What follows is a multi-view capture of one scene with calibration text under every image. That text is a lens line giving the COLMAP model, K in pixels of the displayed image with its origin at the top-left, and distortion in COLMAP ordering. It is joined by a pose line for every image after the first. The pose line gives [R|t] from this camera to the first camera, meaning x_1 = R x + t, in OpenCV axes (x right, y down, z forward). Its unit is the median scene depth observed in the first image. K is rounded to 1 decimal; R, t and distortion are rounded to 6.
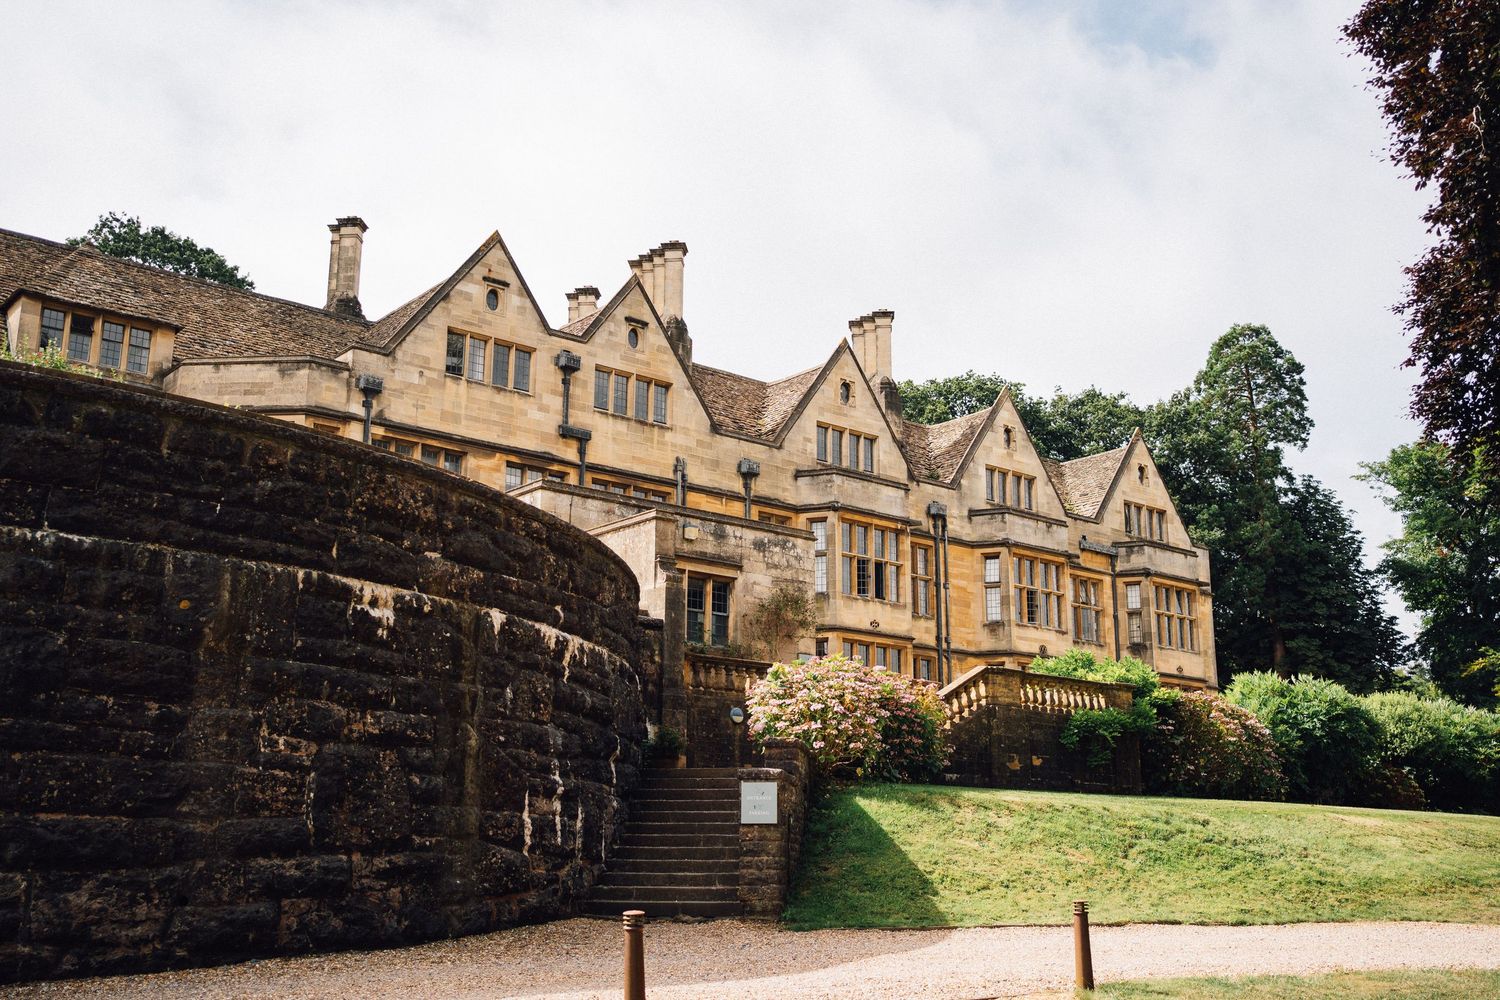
lens RADIAL K [[1515.3, 0, 750.5], [0, 1515.3, 500.7], [0, 0, 1]] dist [0.003920, 0.000000]
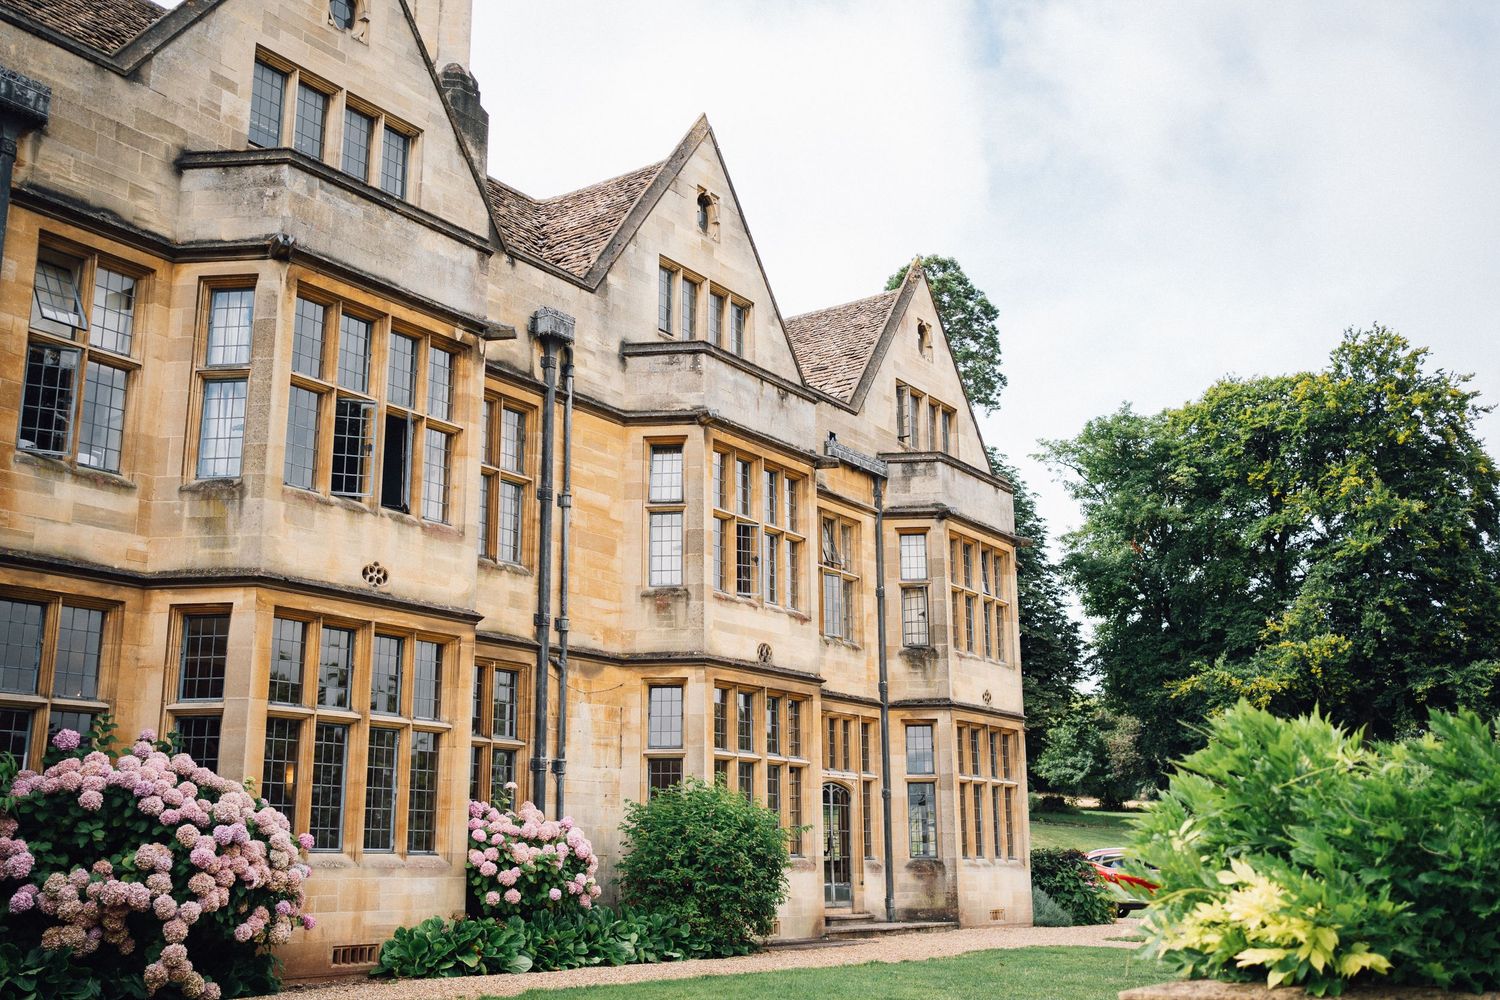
lens RADIAL K [[1515.3, 0, 749.2], [0, 1515.3, 499.3], [0, 0, 1]] dist [0.003920, 0.000000]
pose [[0.963715, 0.054950, 0.261216, 0.065552], [-0.055324, 0.998451, -0.005930, 0.054536], [-0.261137, -0.008737, 0.965262, 0.556904]]
